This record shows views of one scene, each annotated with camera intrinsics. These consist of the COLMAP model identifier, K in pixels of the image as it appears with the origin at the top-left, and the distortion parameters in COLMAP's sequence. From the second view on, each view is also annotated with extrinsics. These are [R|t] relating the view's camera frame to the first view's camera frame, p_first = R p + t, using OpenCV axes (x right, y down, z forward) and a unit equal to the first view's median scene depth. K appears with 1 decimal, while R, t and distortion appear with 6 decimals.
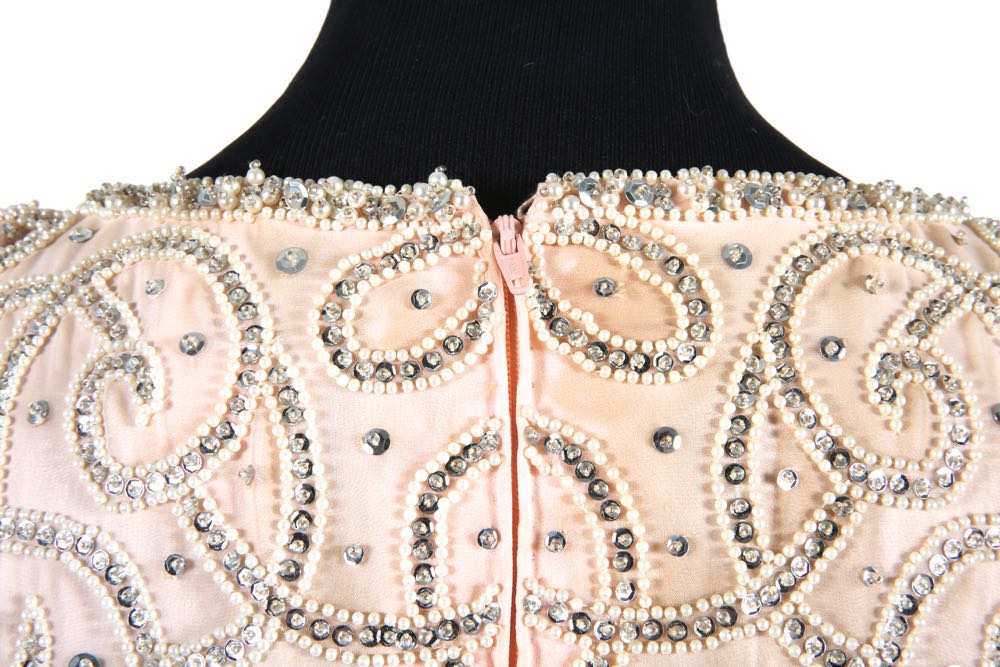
lens RADIAL K [[1678.9, 0, 500.6], [0, 1678.9, 334.8], [0, 0, 1]] dist [0.077046, 0.000000]
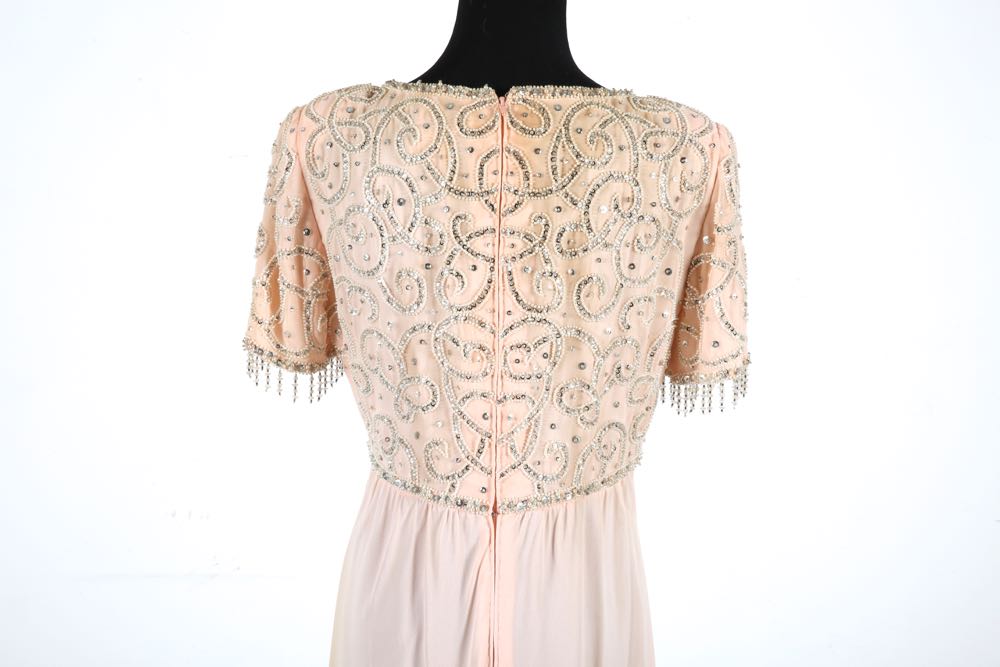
lens RADIAL K [[1678.9, 0, 500.1], [0, 1678.9, 339.9], [0, 0, 1]] dist [0.077046, 0.000000]
pose [[0.999576, 0.026074, -0.012929, 0.068764], [-0.024167, 0.991155, 0.130489, -0.017140], [0.016217, -0.130121, 0.991365, -3.254728]]
